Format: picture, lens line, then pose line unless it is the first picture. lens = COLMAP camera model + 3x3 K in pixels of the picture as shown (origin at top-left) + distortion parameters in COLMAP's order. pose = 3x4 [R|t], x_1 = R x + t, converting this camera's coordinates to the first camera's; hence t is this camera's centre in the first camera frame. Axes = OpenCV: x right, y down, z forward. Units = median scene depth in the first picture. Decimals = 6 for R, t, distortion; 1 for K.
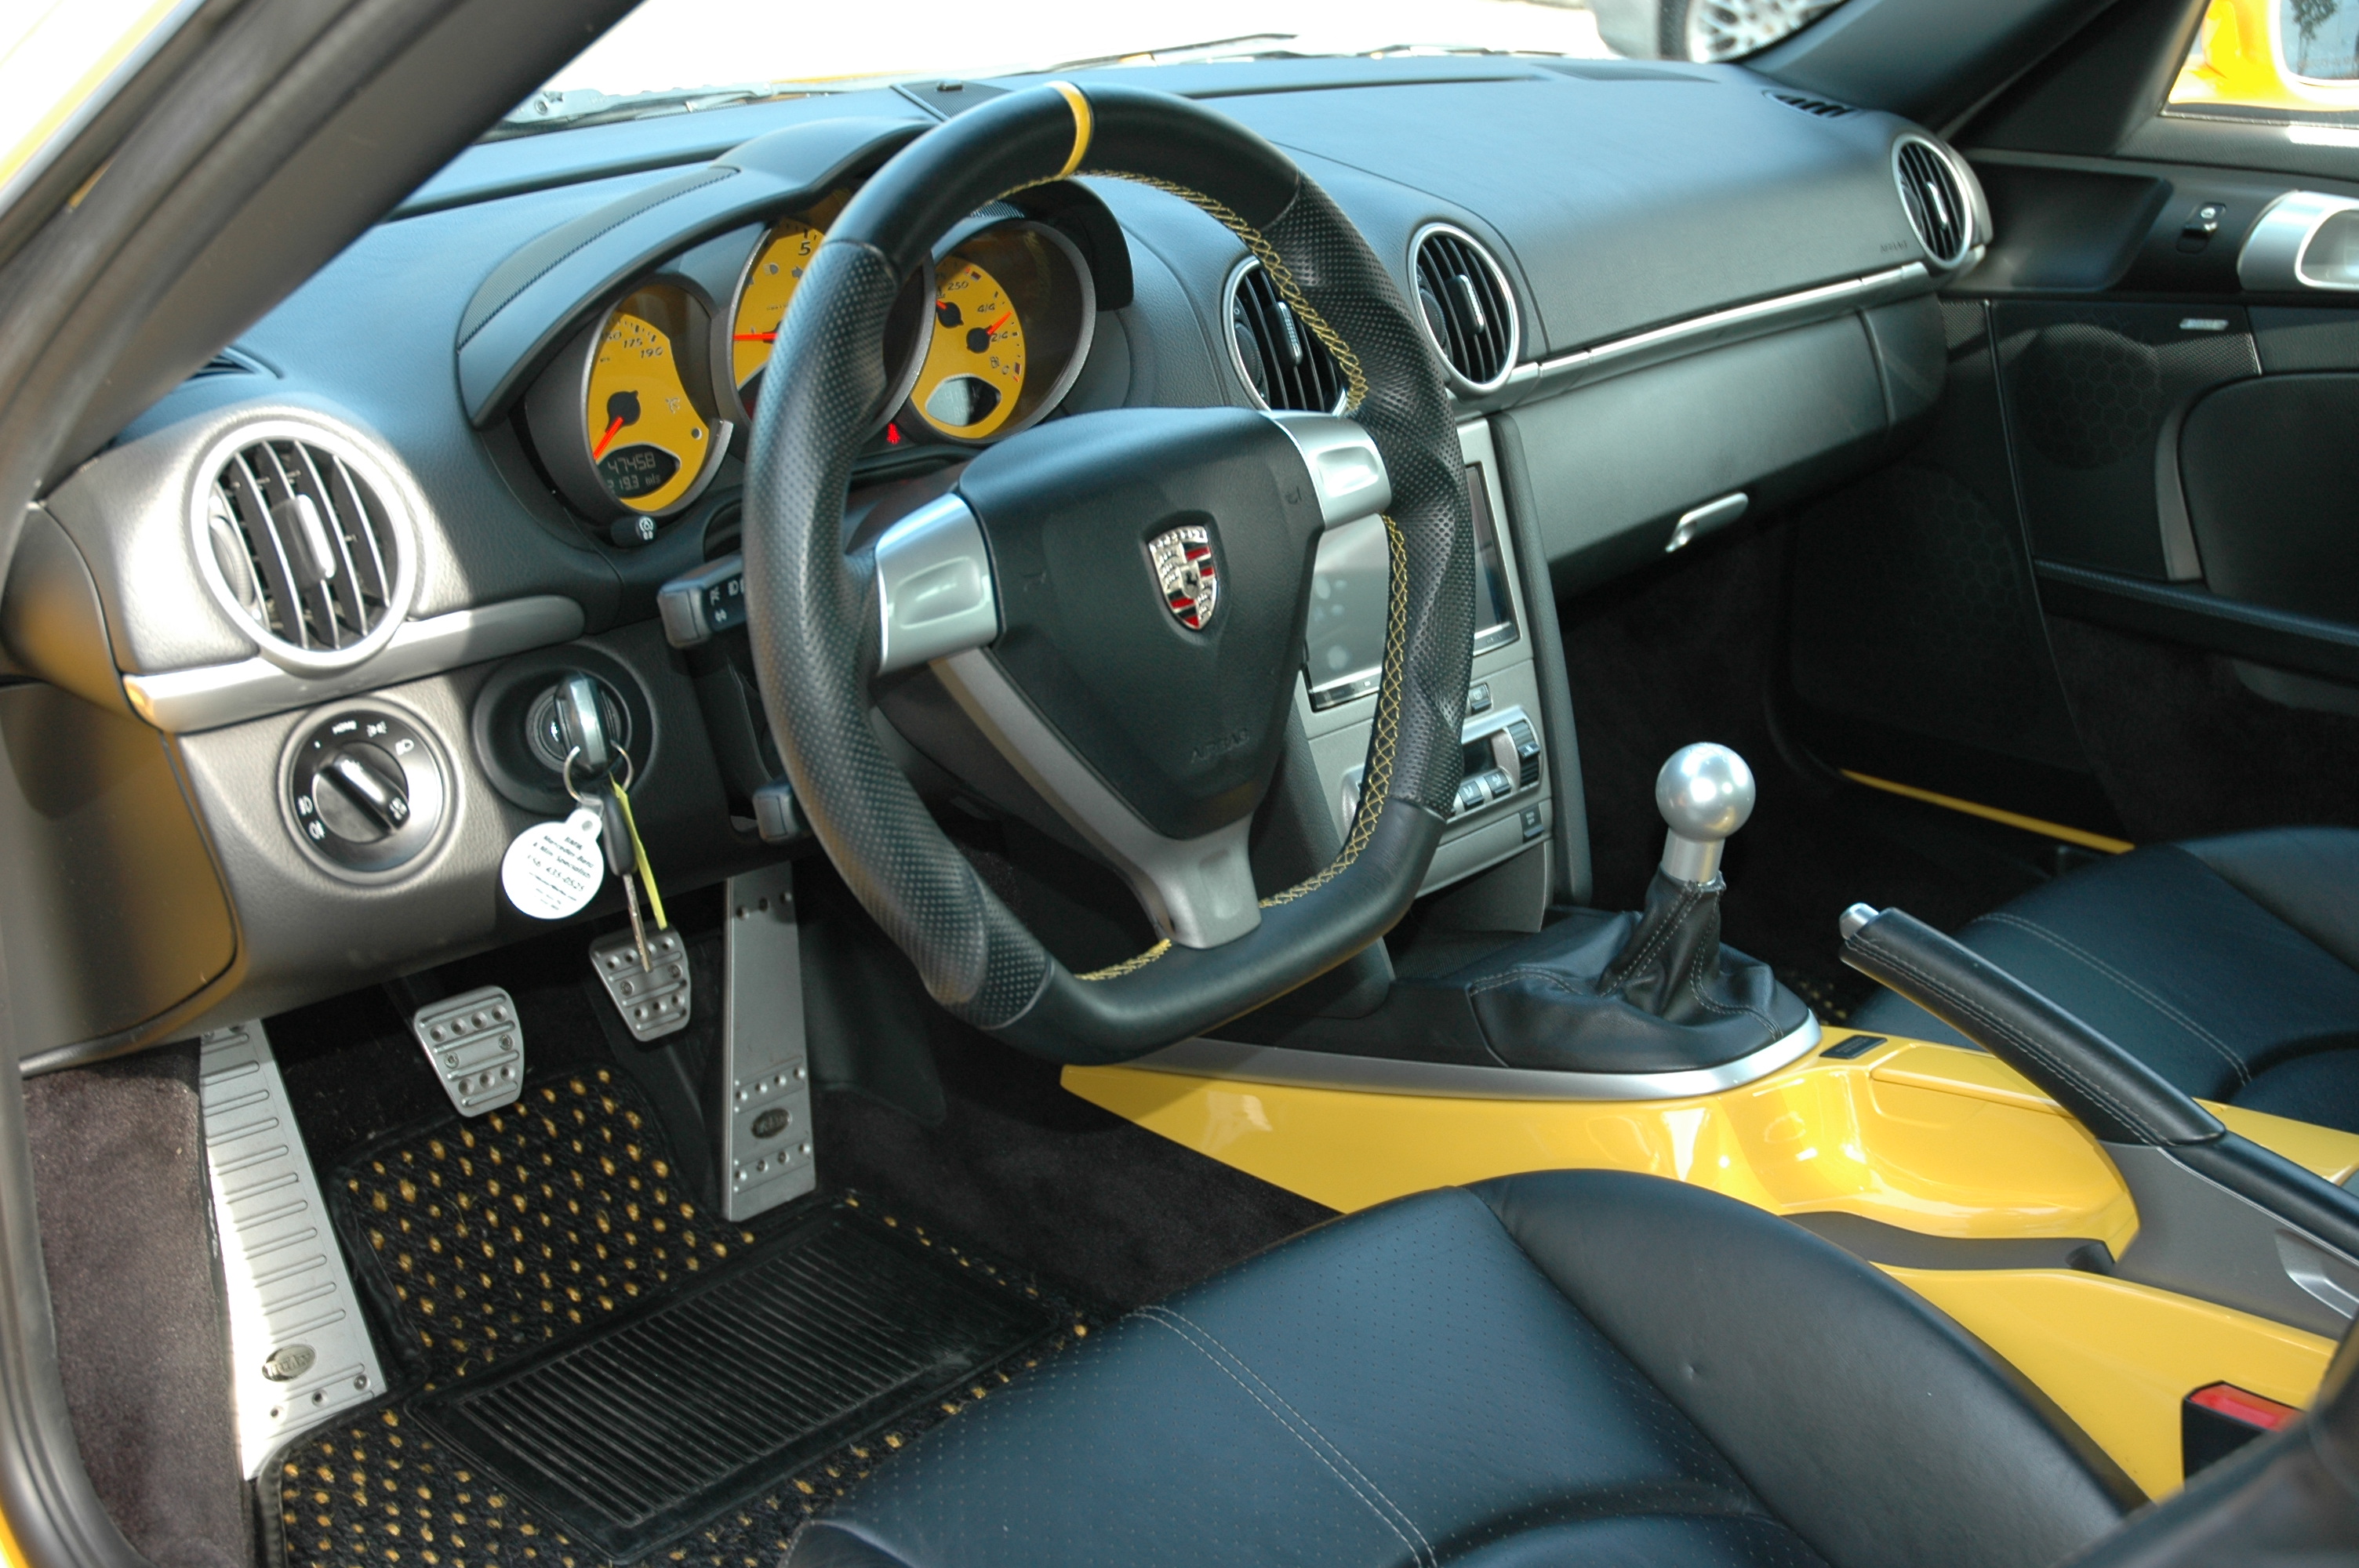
lens RADIAL K [[2812.7, 0, 1179.5], [0, 2812.7, 784.0], [0, 0, 1]] dist [-0.054979, 0.046511]
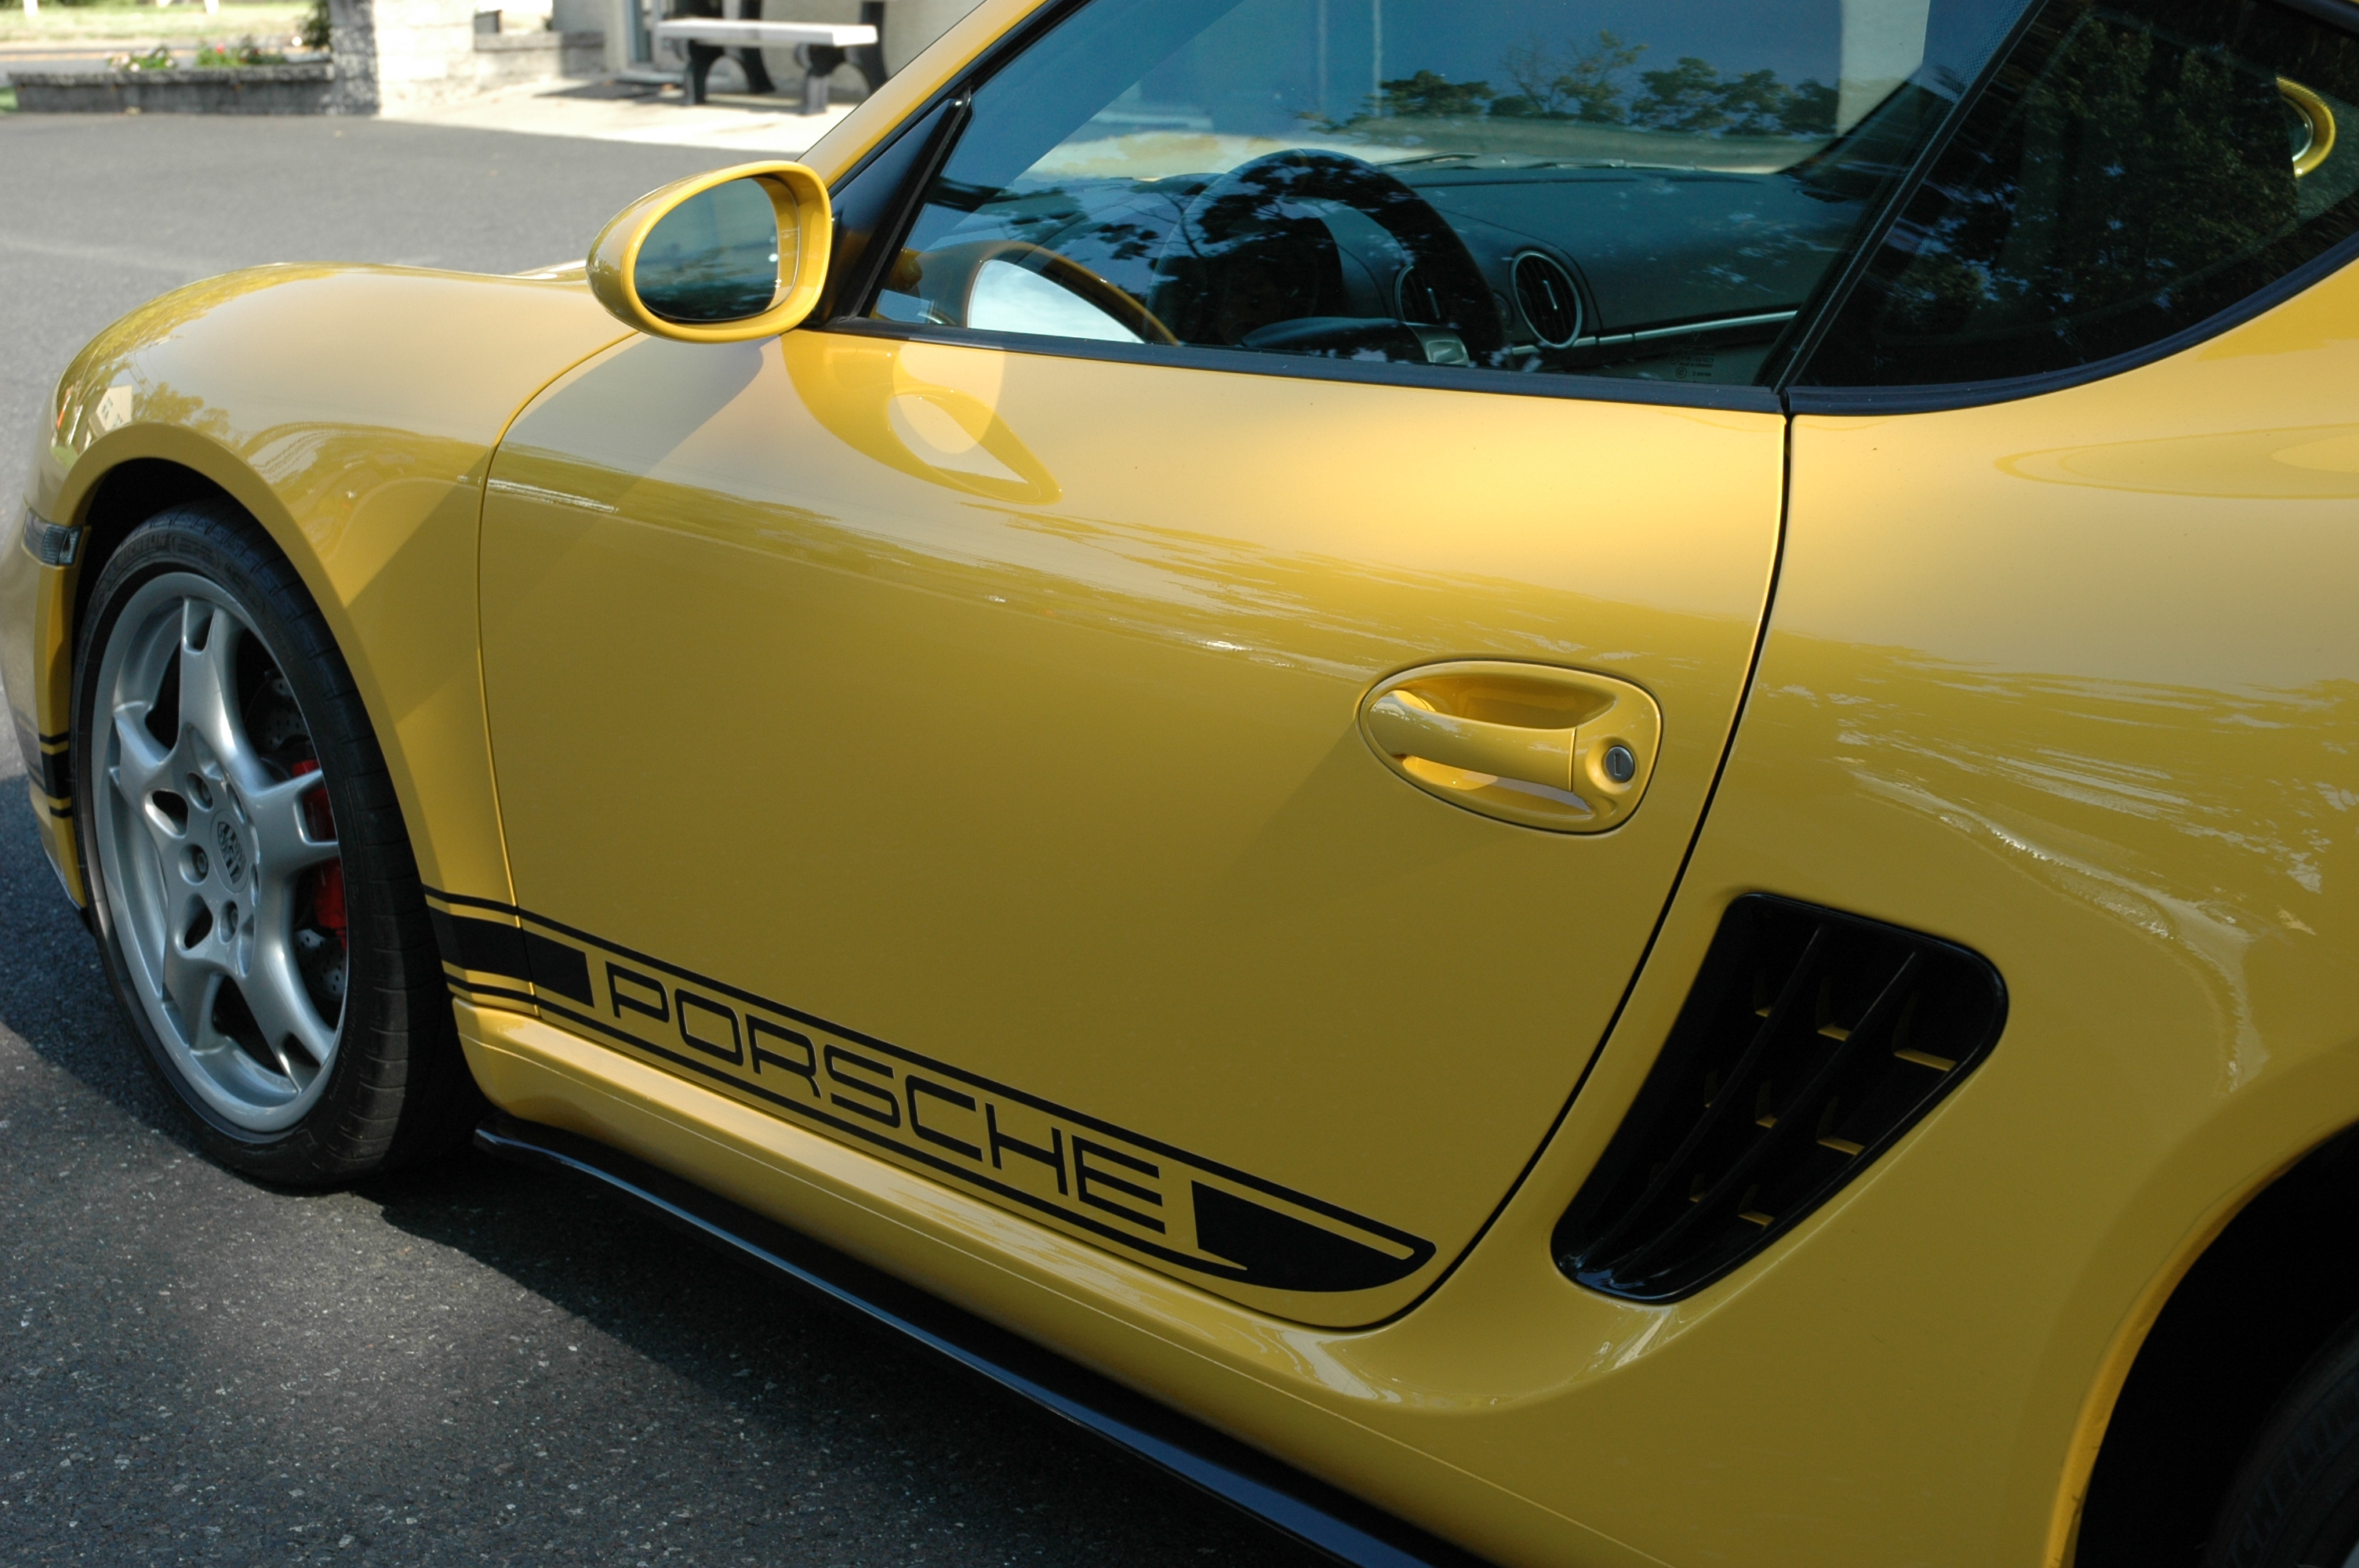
lens RADIAL K [[3434.8, 0, 1179.5], [0, 3434.8, 784.0], [0, 0, 1]] dist [0.022329, -0.035388]
pose [[0.995059, 0.009337, -0.098842, 0.108041], [-0.020073, 0.993928, -0.108187, 0.415650], [0.097232, 0.109637, 0.989205, -1.230641]]
